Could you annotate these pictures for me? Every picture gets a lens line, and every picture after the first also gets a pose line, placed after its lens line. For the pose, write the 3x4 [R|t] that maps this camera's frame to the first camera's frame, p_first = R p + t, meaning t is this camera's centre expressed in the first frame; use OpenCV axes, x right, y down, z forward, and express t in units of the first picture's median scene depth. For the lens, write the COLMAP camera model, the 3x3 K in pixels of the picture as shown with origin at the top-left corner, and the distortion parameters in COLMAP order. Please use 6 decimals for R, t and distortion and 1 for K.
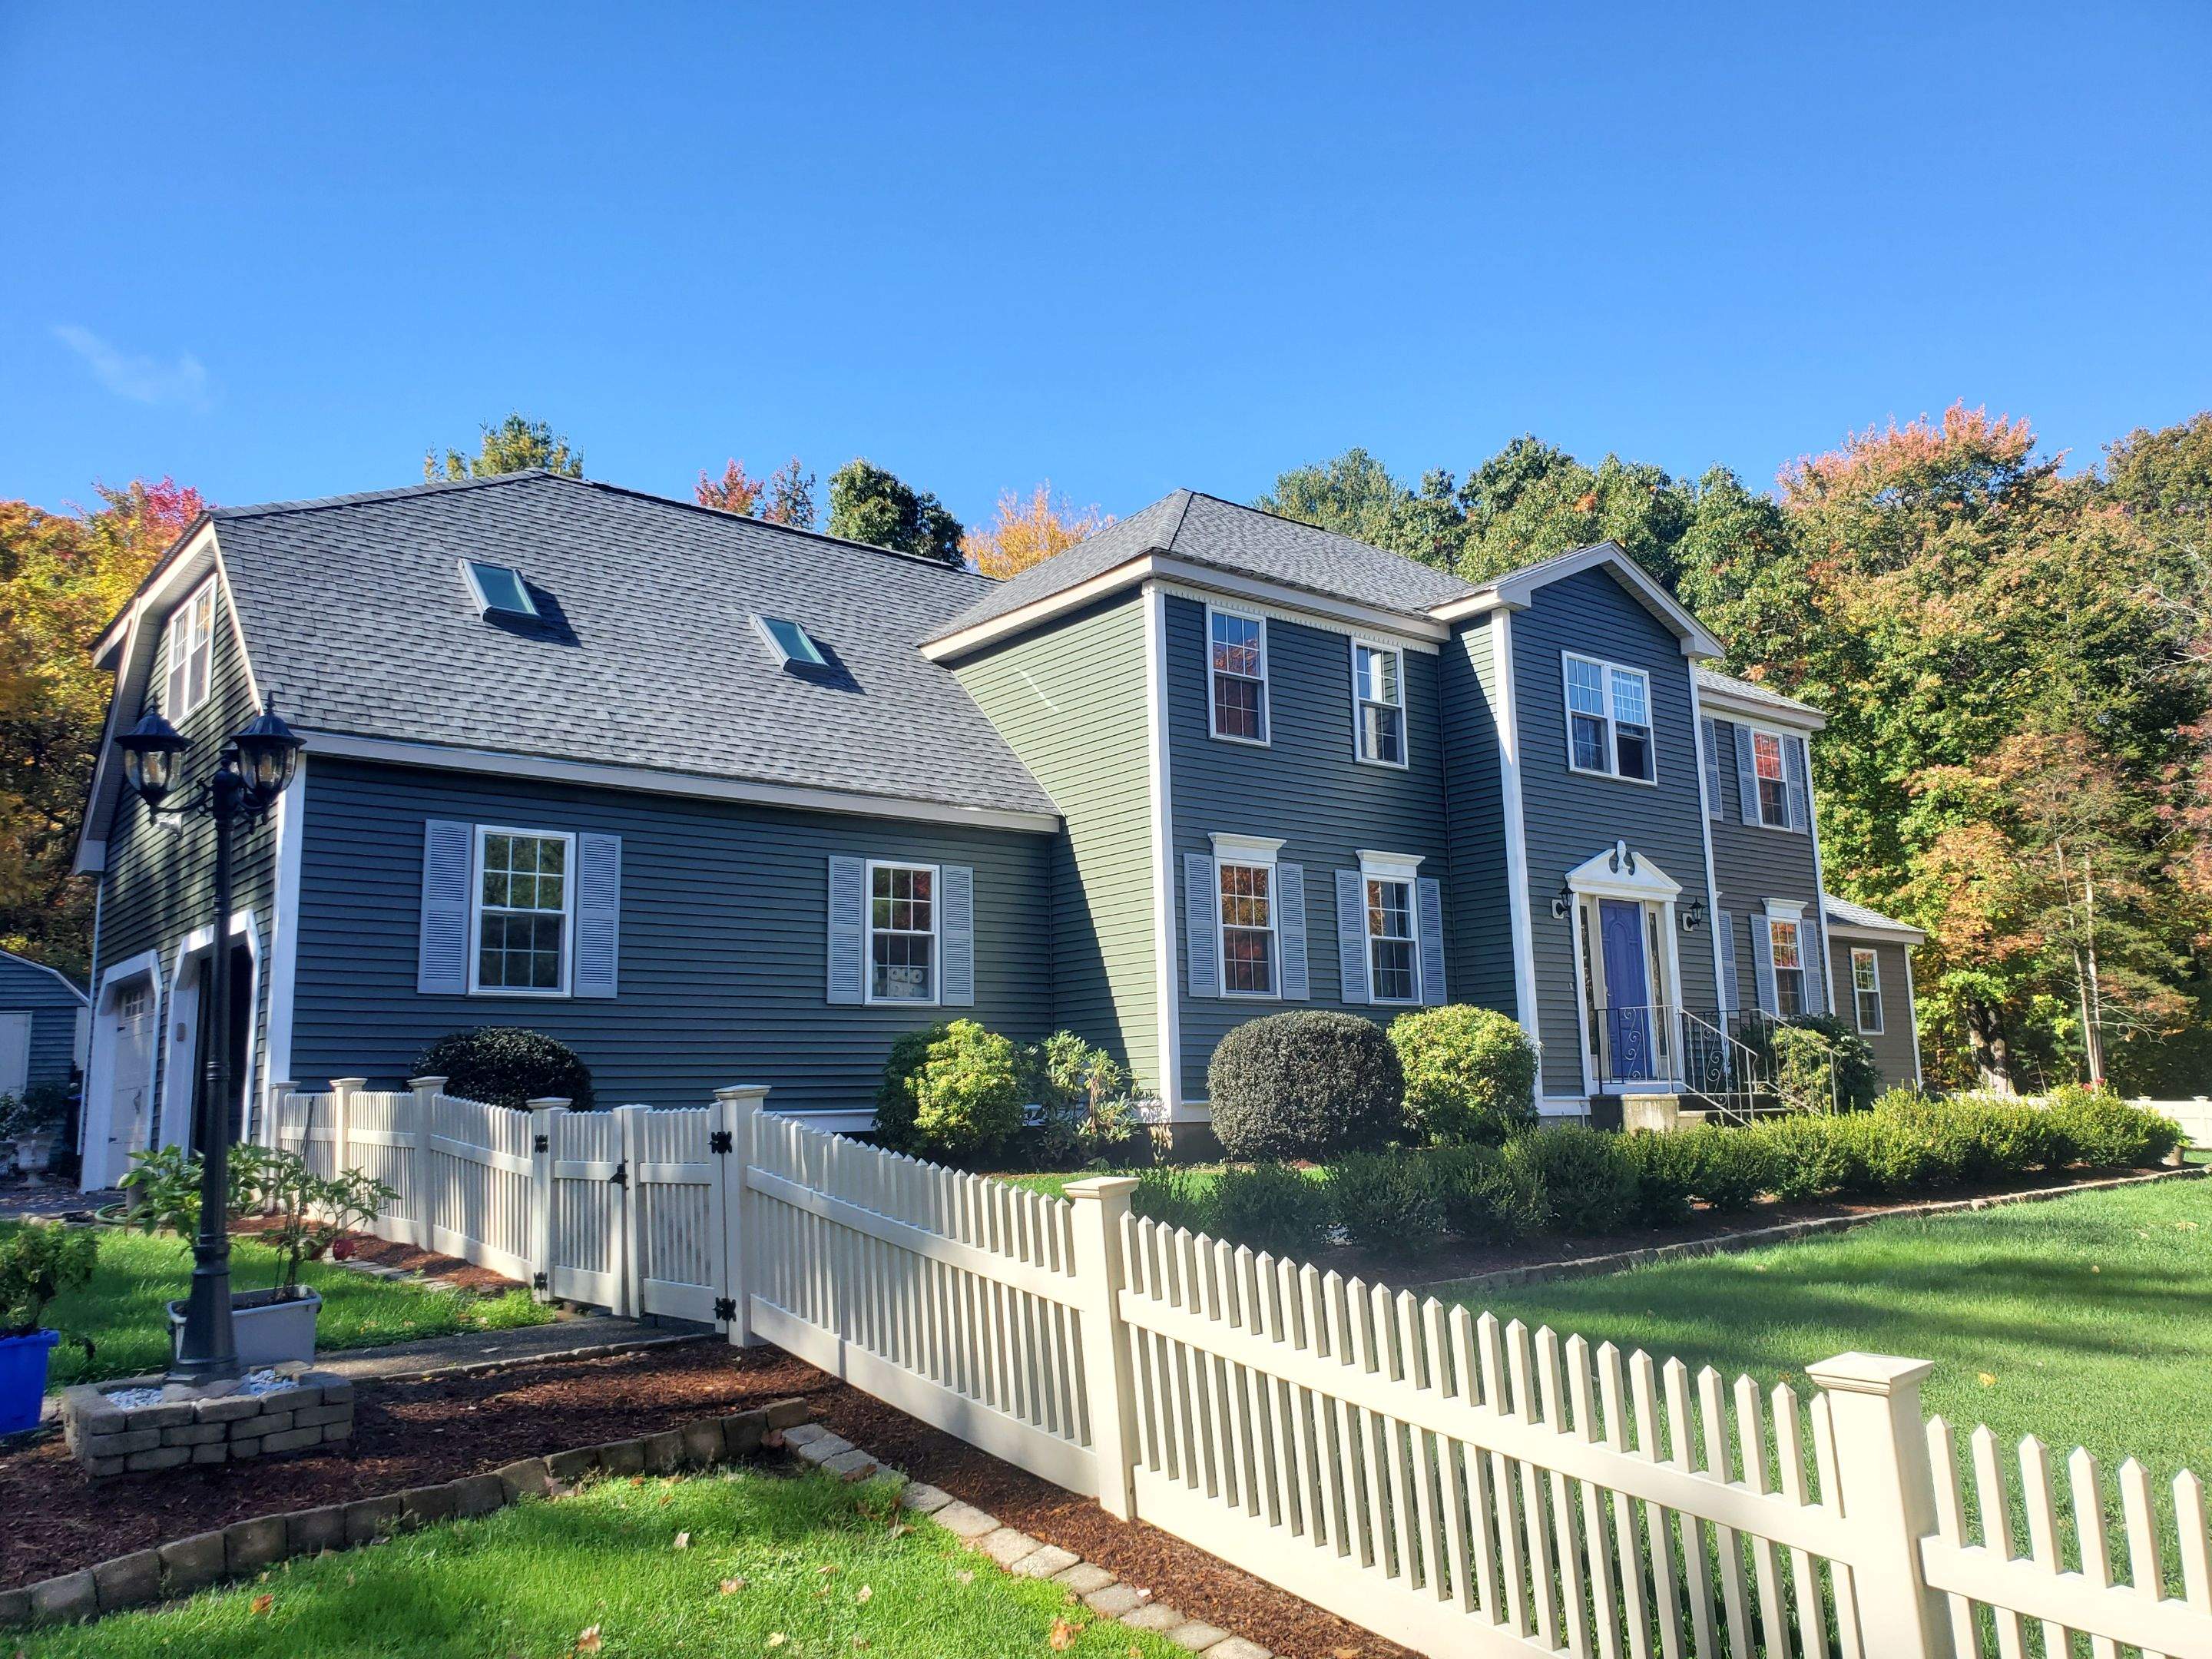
lens RADIAL K [[1572.6, 0, 1090.0], [0, 1572.6, 845.1], [0, 0, 1]] dist [0.056734, -0.037908]
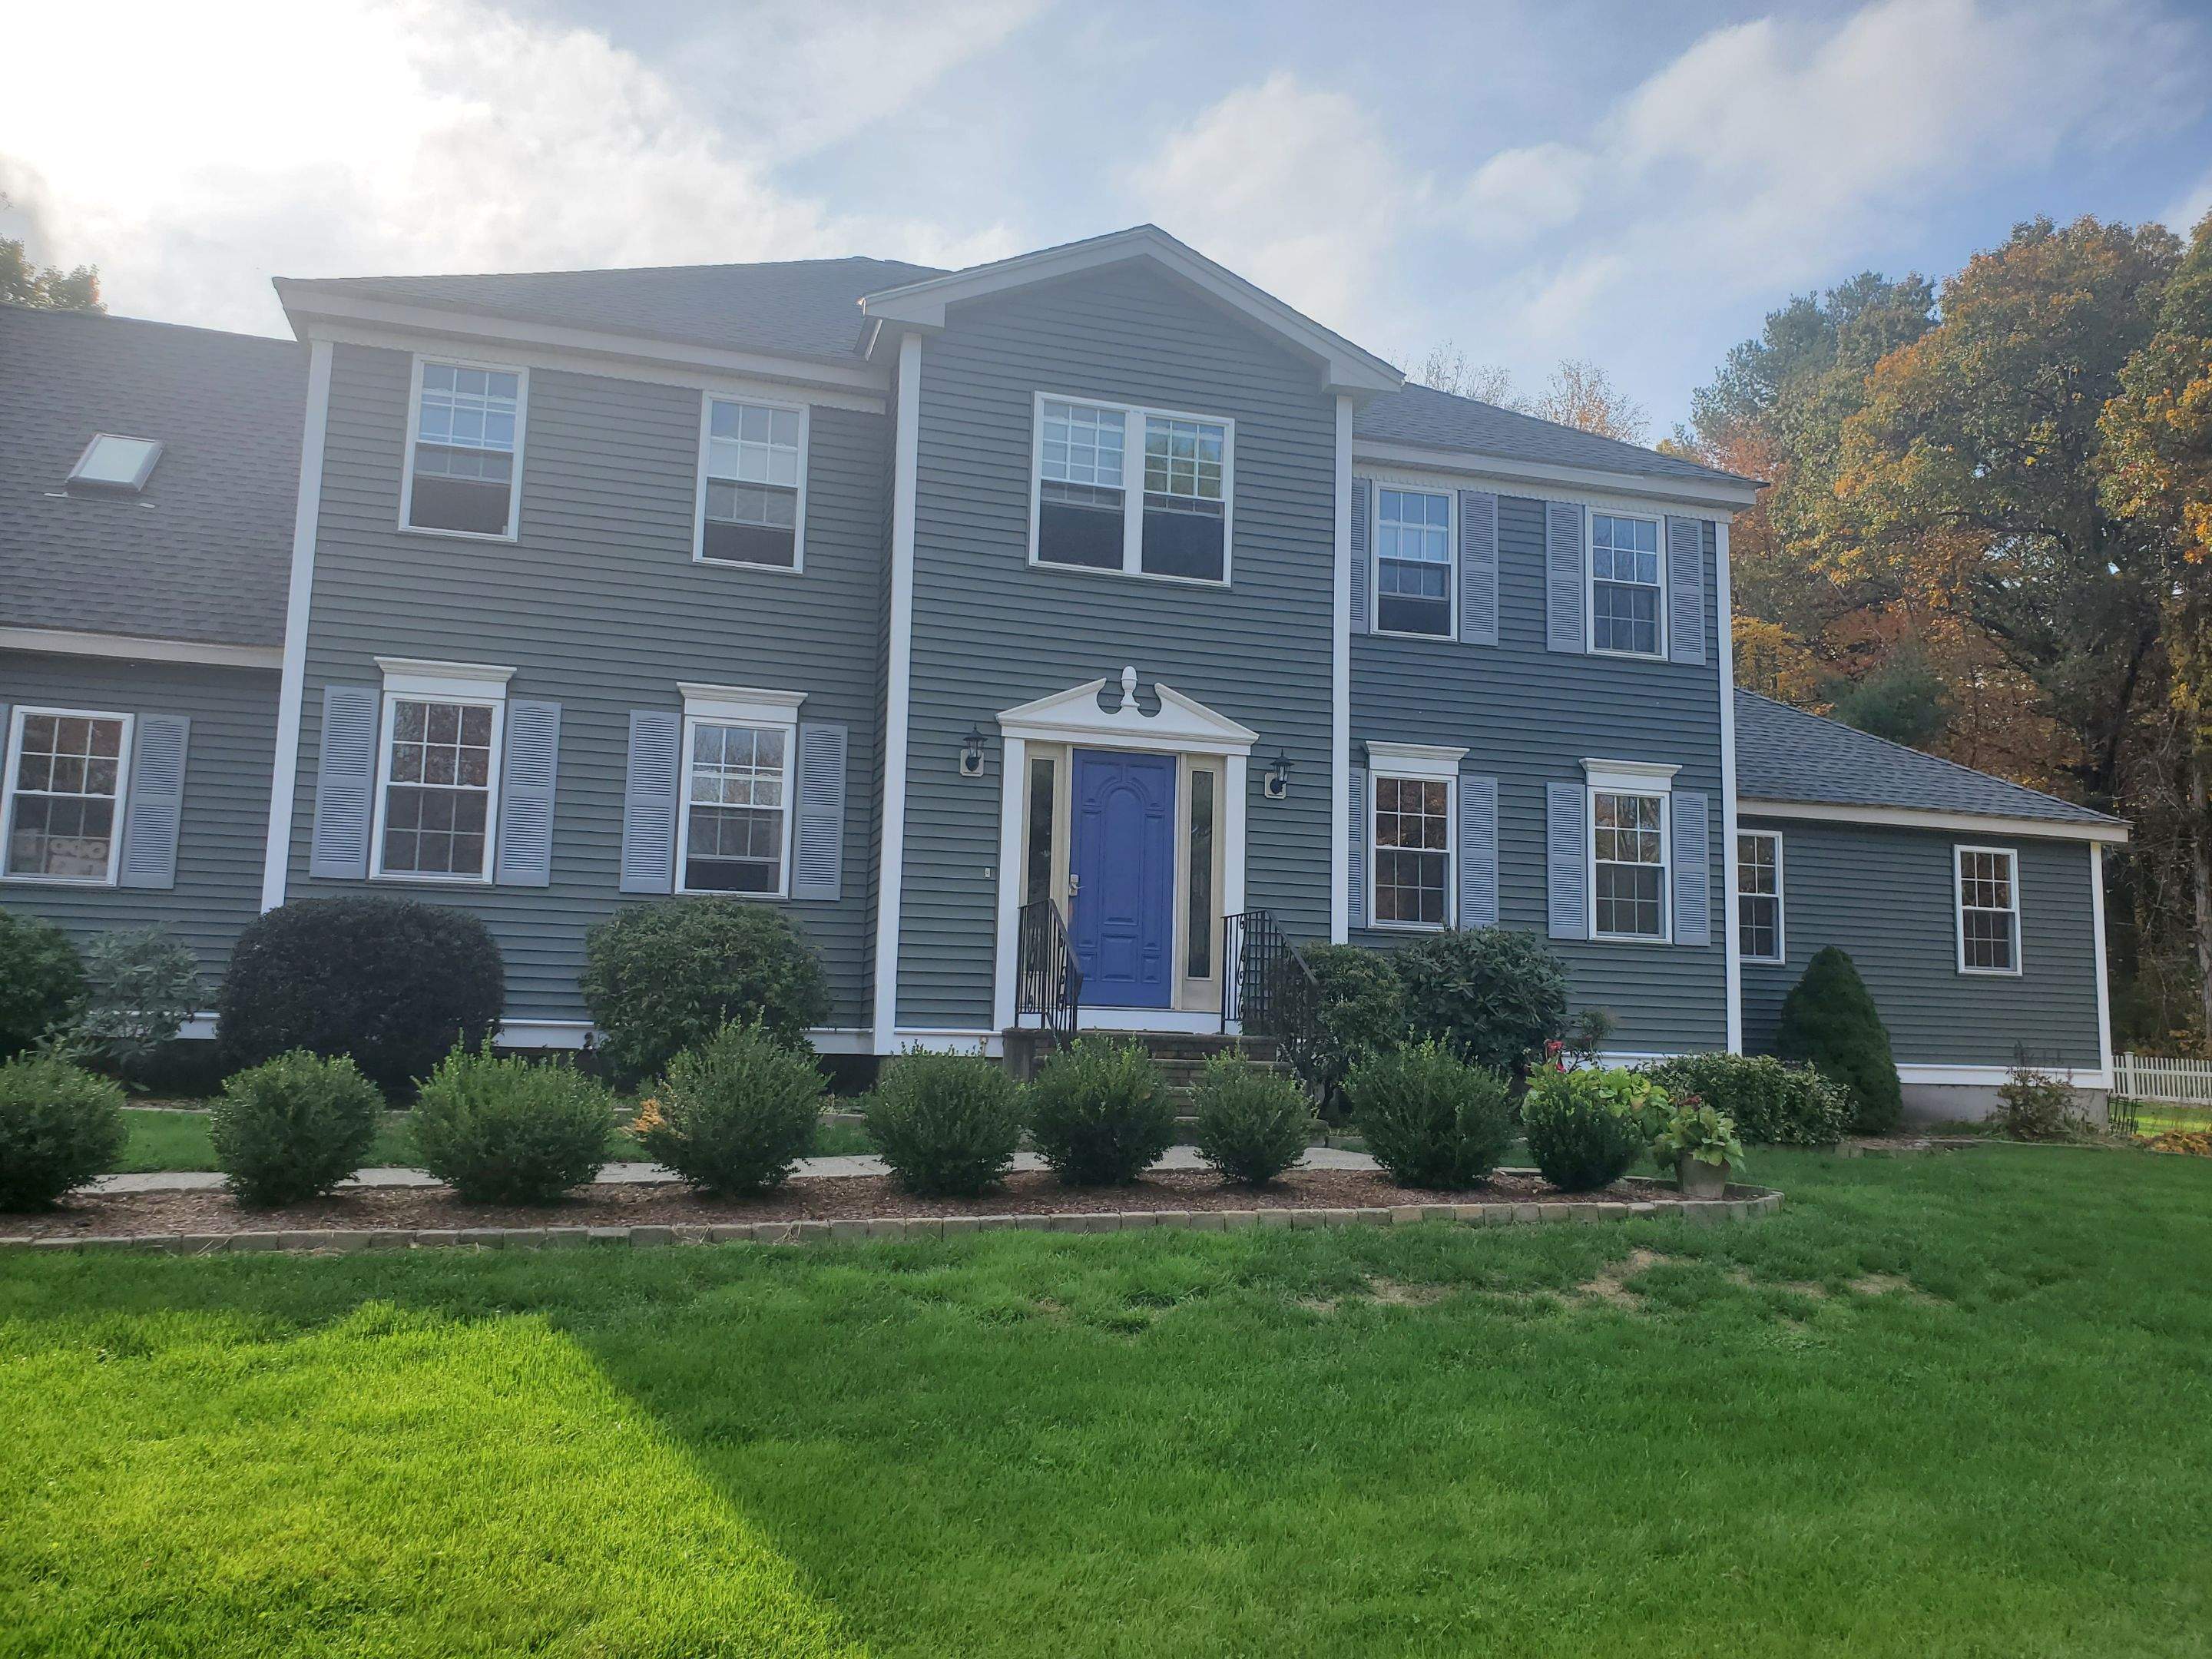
lens RADIAL K [[1572.6, 0, 1114.1], [0, 1572.6, 860.8], [0, 0, 1]] dist [0.056734, -0.037908]
pose [[0.932758, -0.000816, -0.360503, 0.611612], [0.015901, 0.999117, 0.038881, 0.058643], [0.360153, -0.041999, 0.931948, 0.378653]]
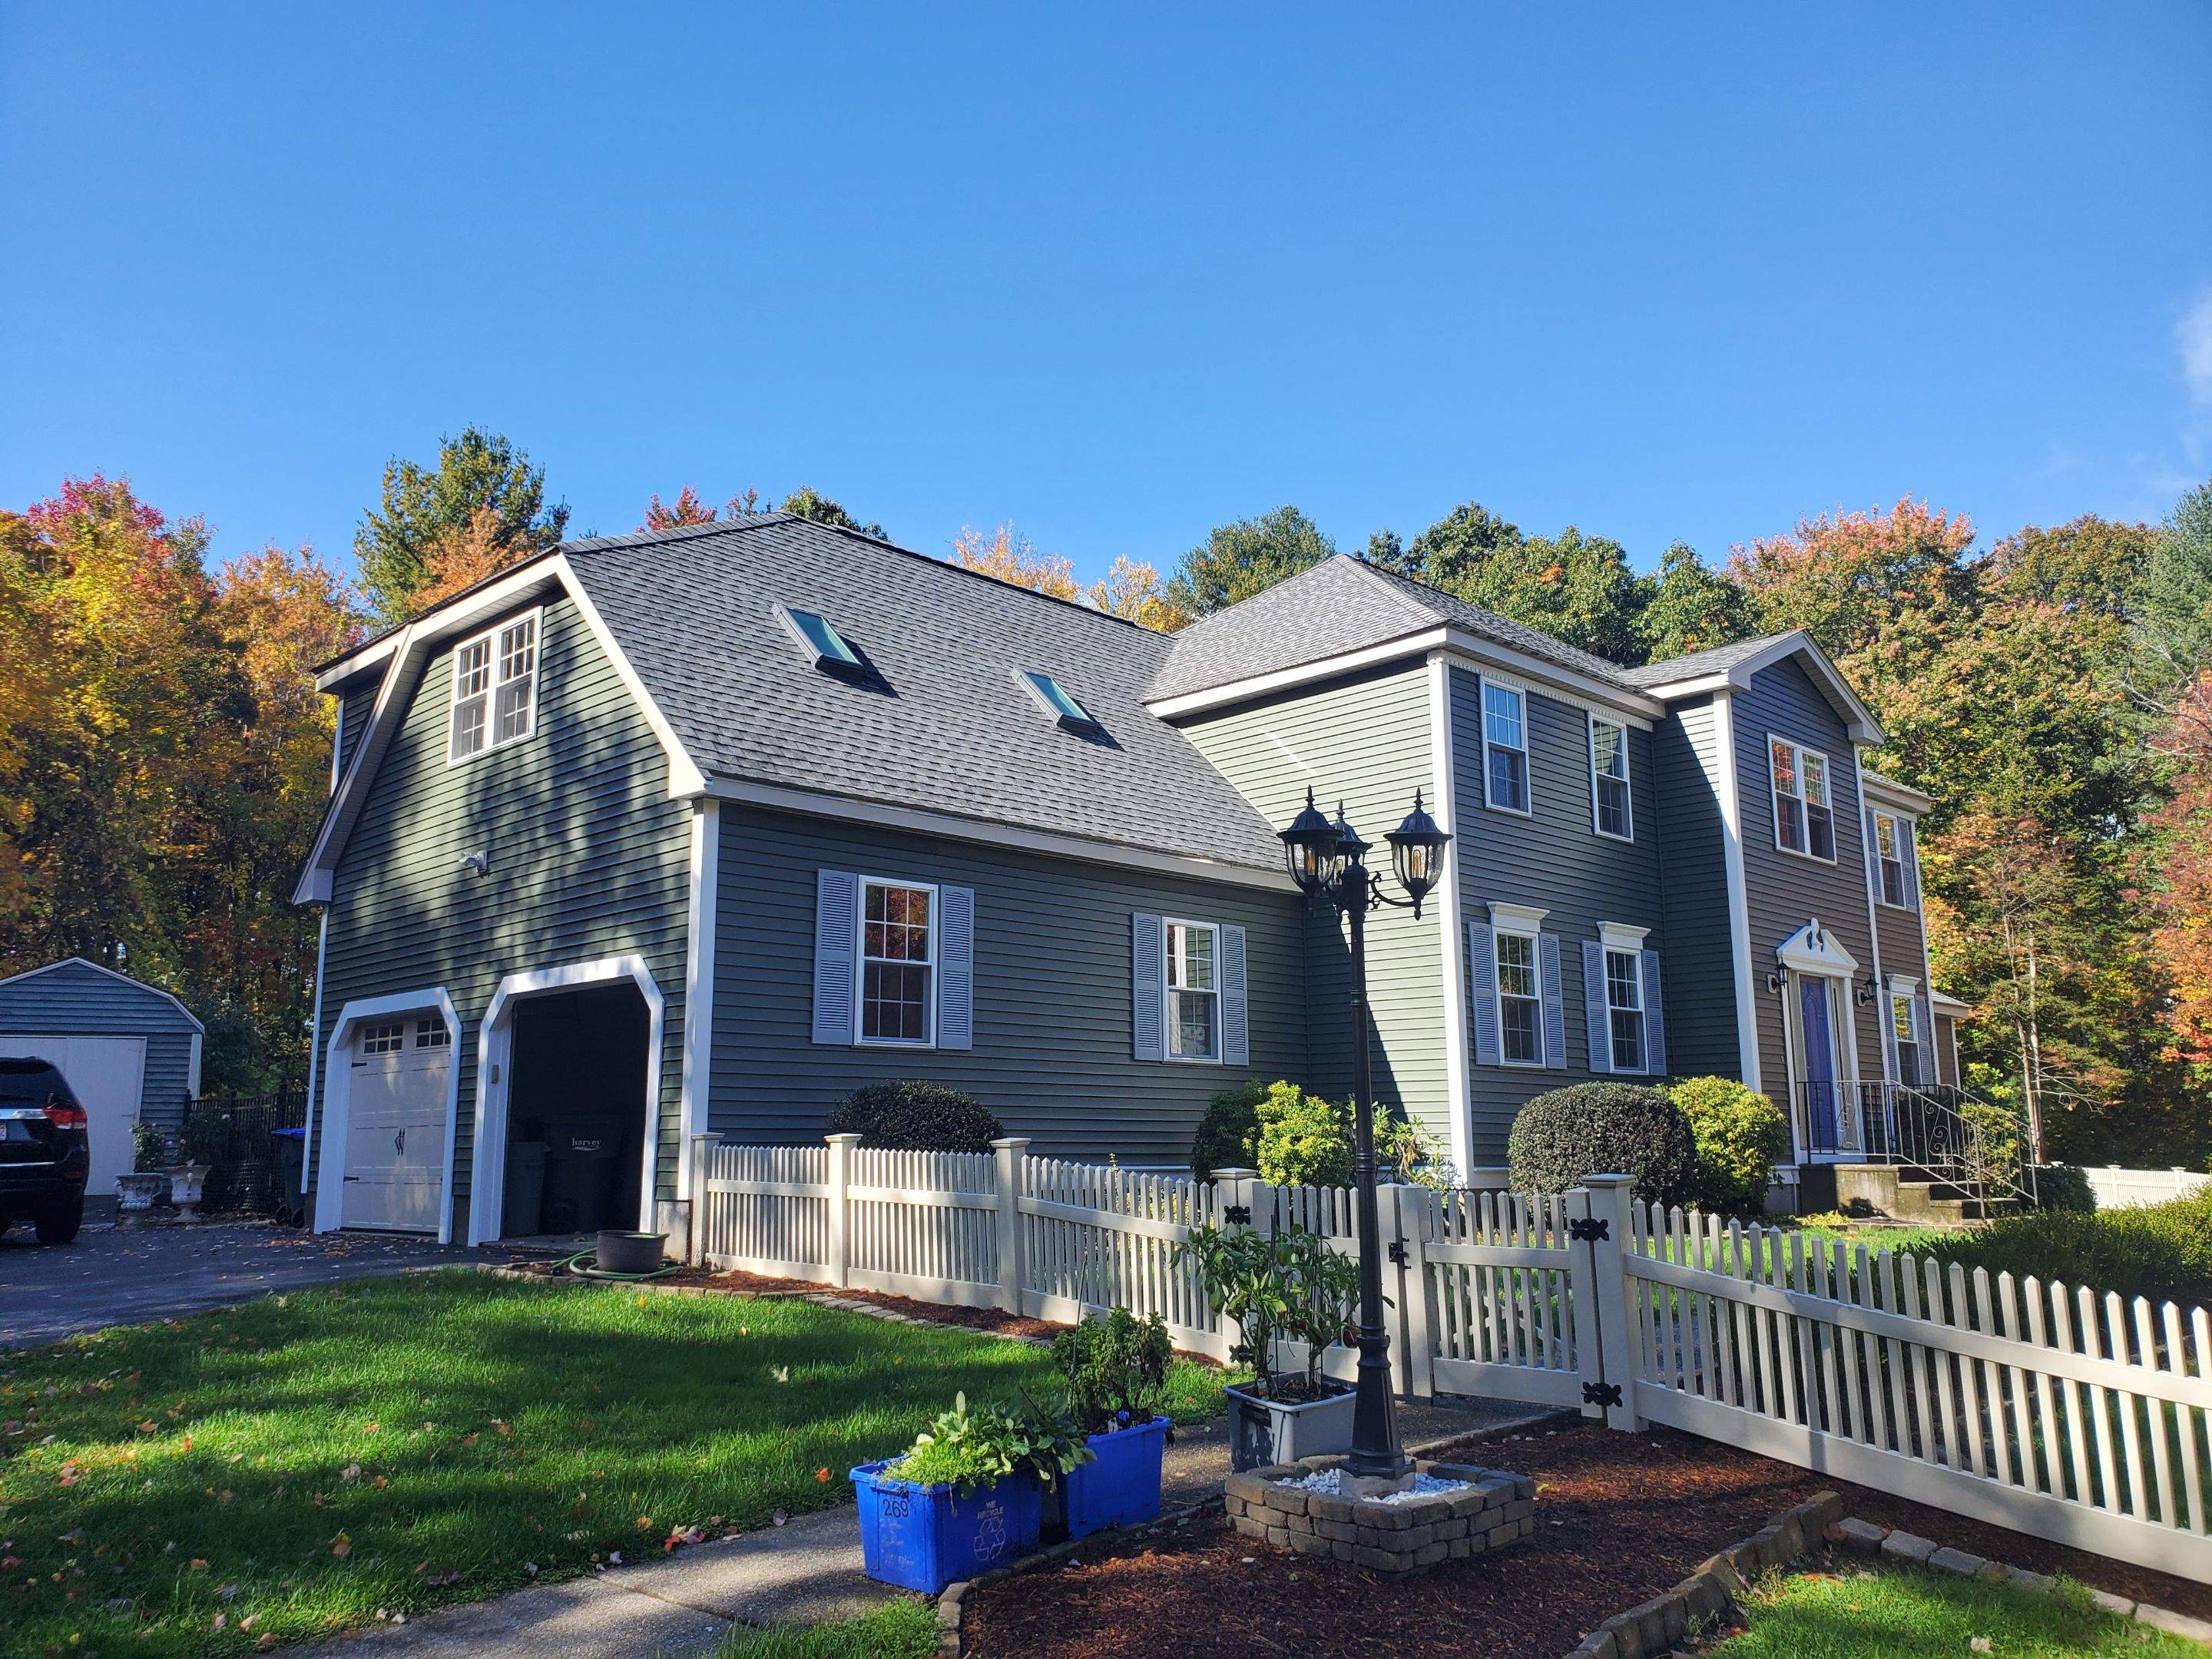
lens RADIAL K [[1572.6, 0, 1046.8], [0, 1572.6, 860.7], [0, 0, 1]] dist [0.056734, -0.037908]
pose [[0.996168, 0.035437, 0.079956, -0.264416], [-0.034418, 0.999308, -0.014089, -0.009121], [-0.080400, 0.011283, 0.996699, 0.002873]]
